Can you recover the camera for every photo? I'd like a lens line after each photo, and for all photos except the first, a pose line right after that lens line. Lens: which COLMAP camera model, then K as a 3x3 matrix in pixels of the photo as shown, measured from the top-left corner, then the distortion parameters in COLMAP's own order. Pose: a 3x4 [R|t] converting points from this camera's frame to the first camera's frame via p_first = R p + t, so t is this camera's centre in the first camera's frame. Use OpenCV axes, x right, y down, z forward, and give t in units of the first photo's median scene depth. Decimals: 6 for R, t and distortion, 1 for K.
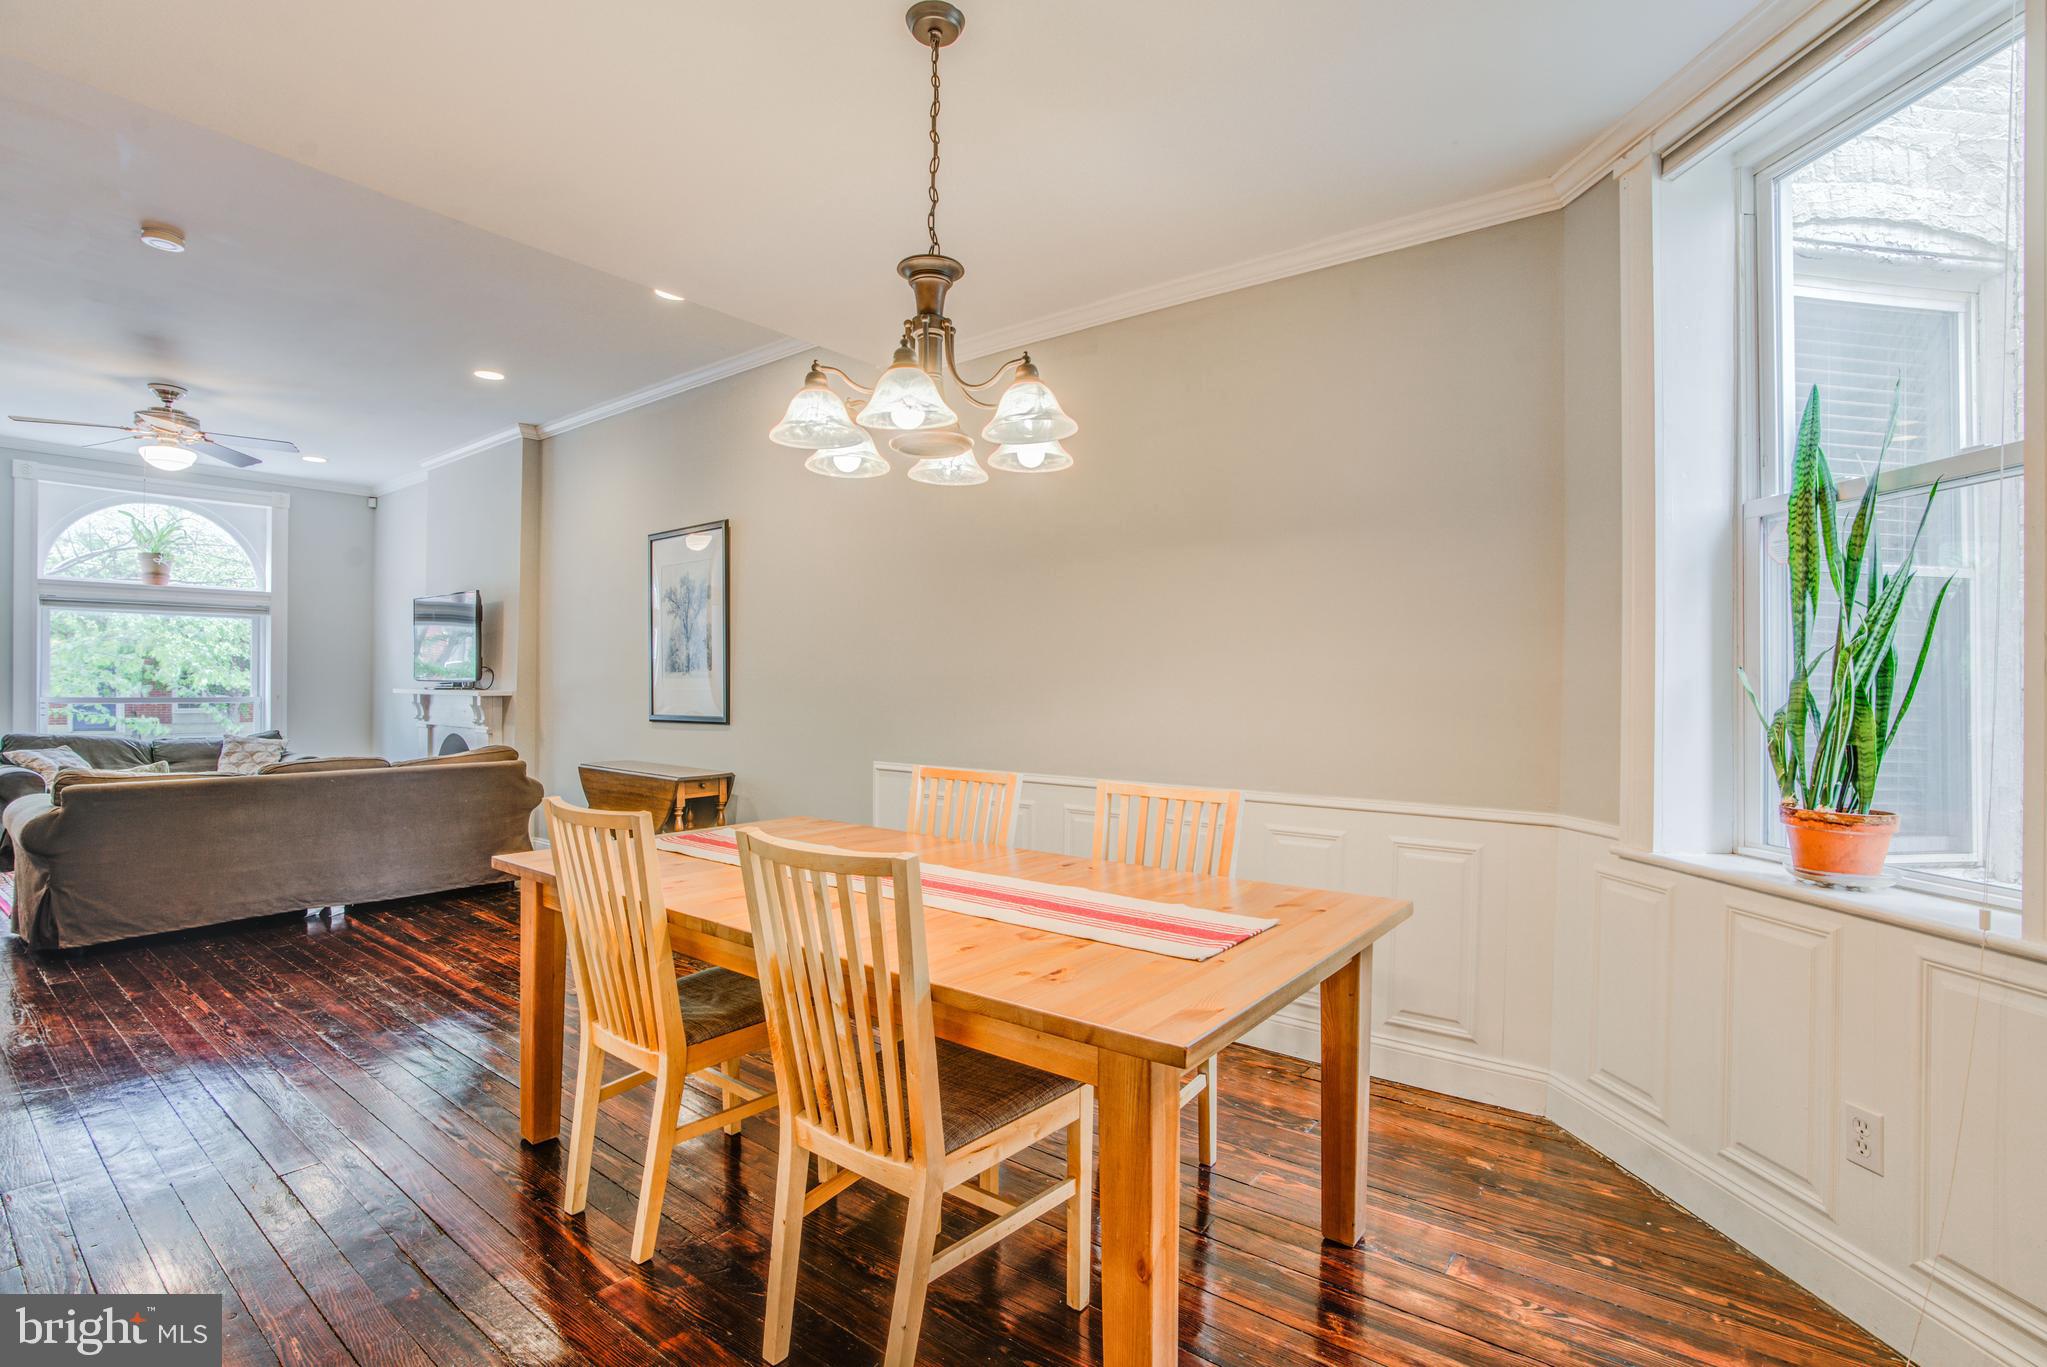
lens RADIAL K [[953.8, 0, 1013.1], [0, 953.8, 685.5], [0, 0, 1]] dist [-0.068936, 0.026181]
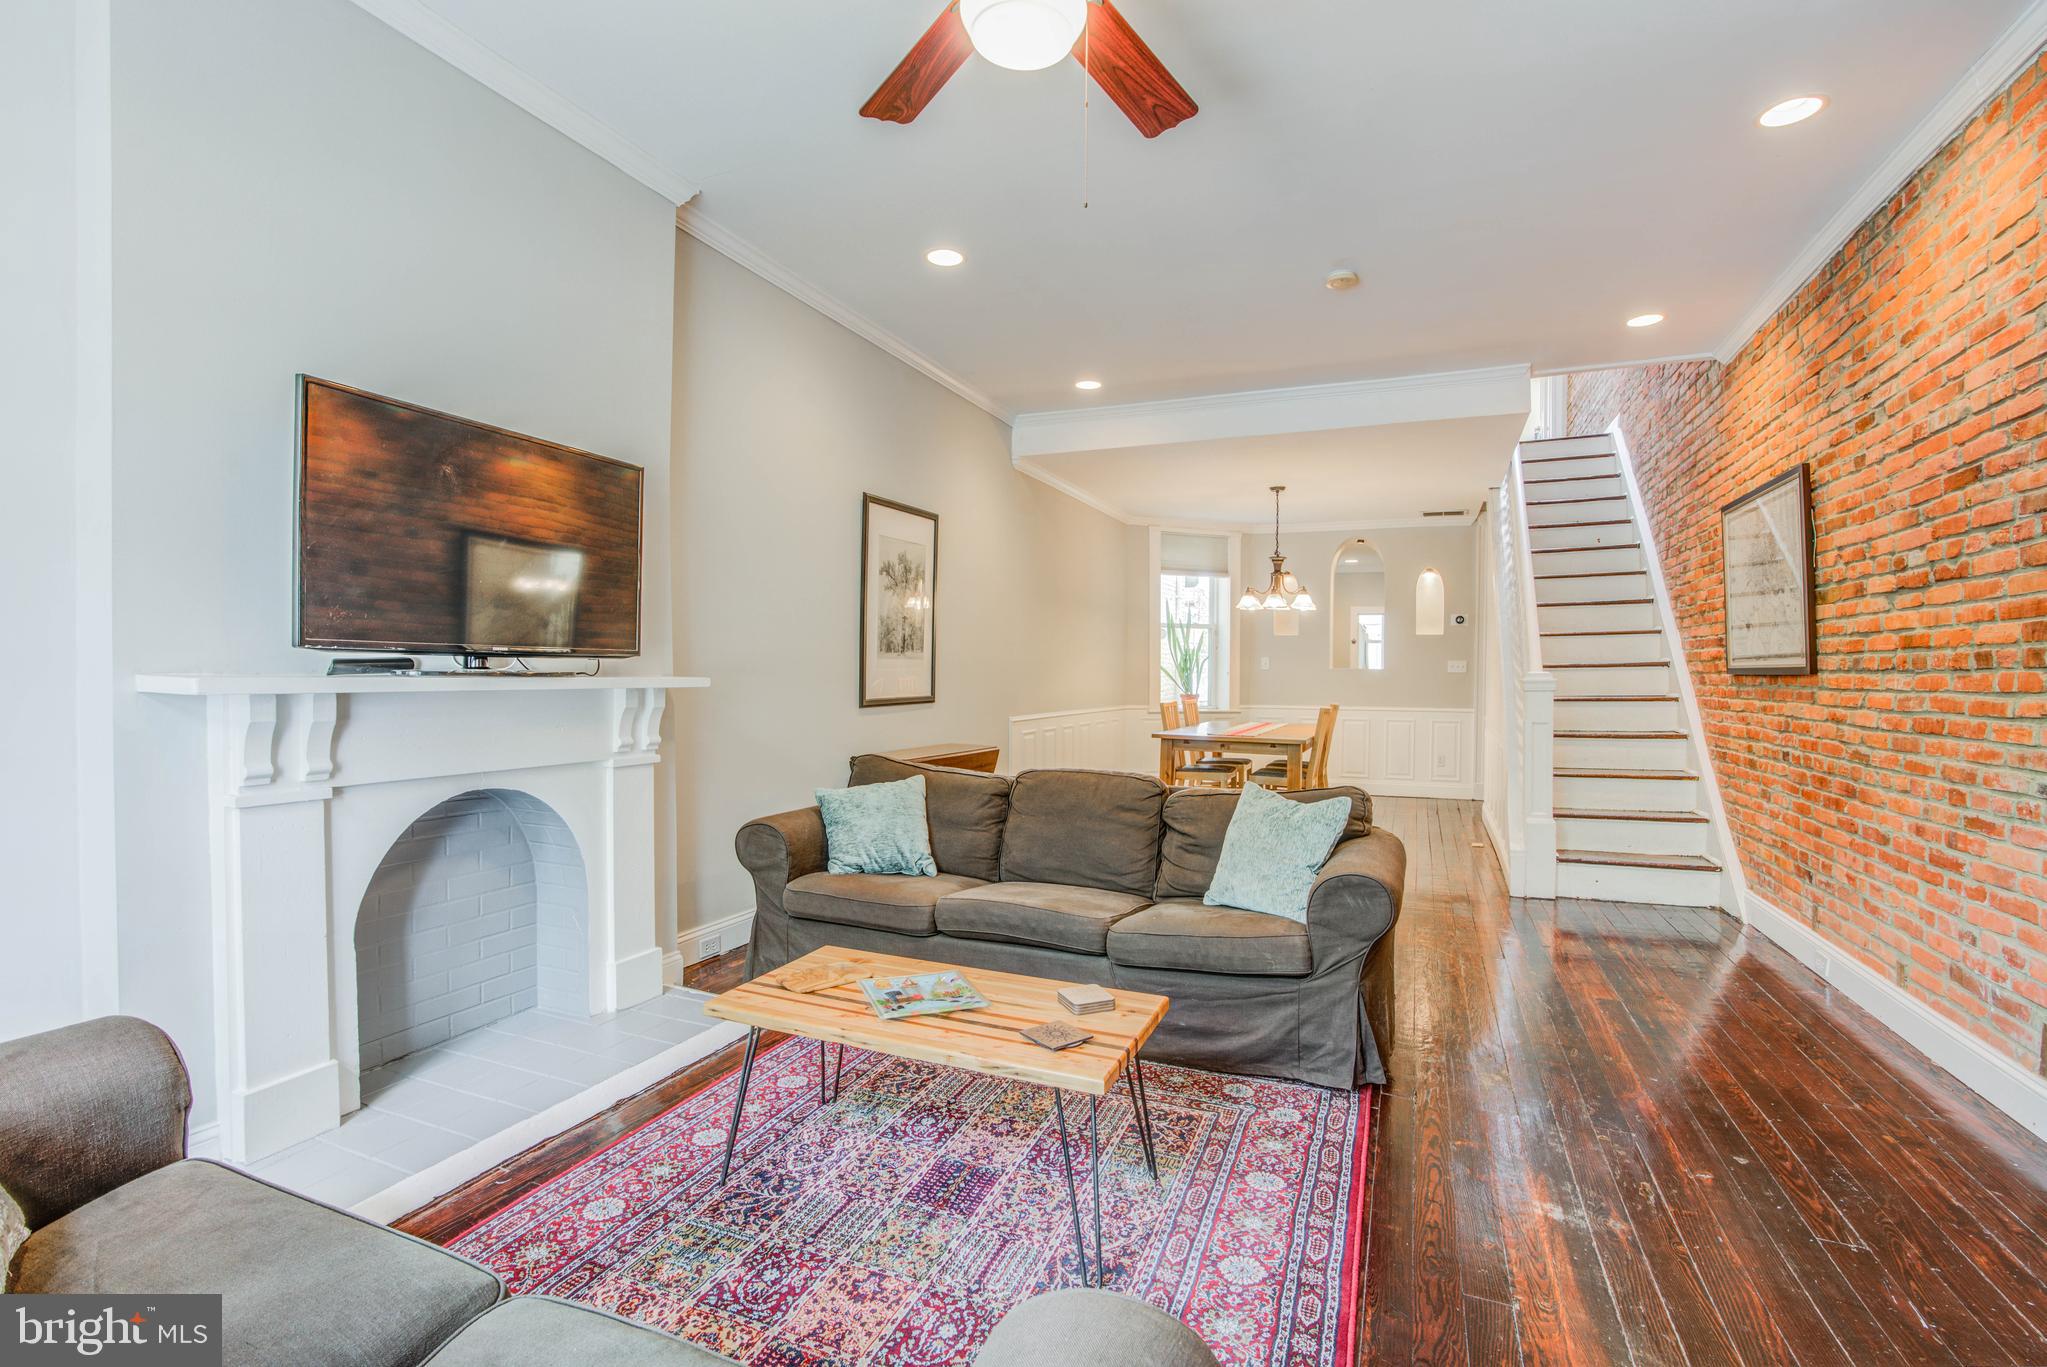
lens RADIAL K [[953.8, 0, 1013.1], [0, 953.8, 685.5], [0, 0, 1]] dist [-0.068936, 0.026181]
pose [[-0.256541, -0.026194, 0.966178, -0.992323], [-0.010749, 0.999648, 0.024247, -0.004329], [-0.966474, -0.004165, -0.256733, 0.856427]]
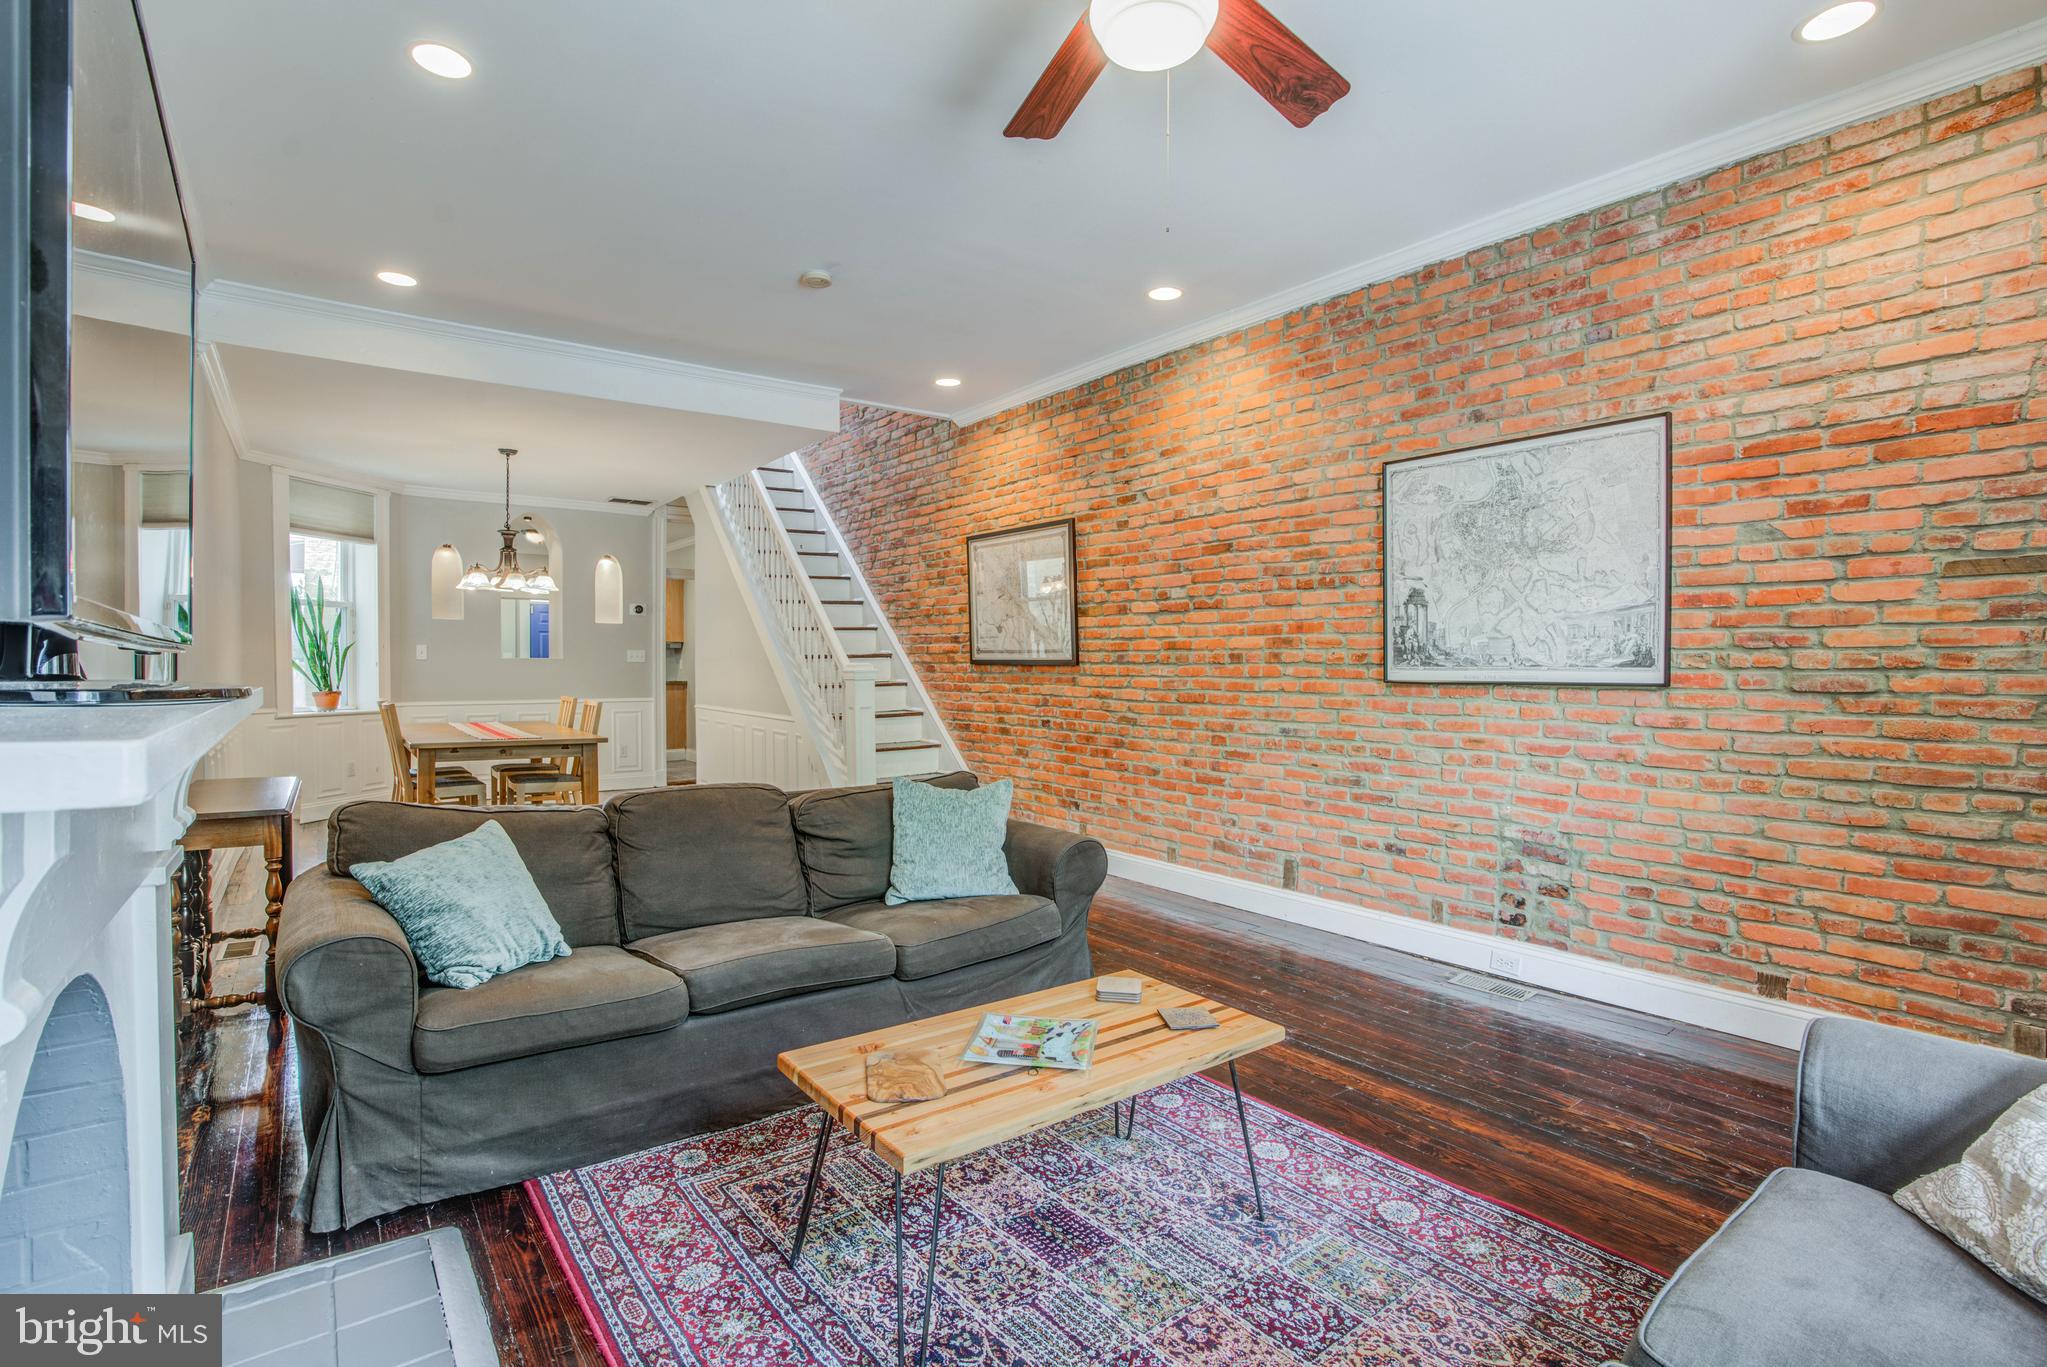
lens RADIAL K [[975.9, 0, 1019.0], [0, 975.9, 680.3], [0, 0, 1]] dist [-0.065201, 0.027052]
pose [[-0.966928, -0.018810, 0.254354, -0.758412], [-0.014268, 0.999704, 0.019689, -0.005616], [-0.254649, 0.015409, -0.966911, 1.072076]]
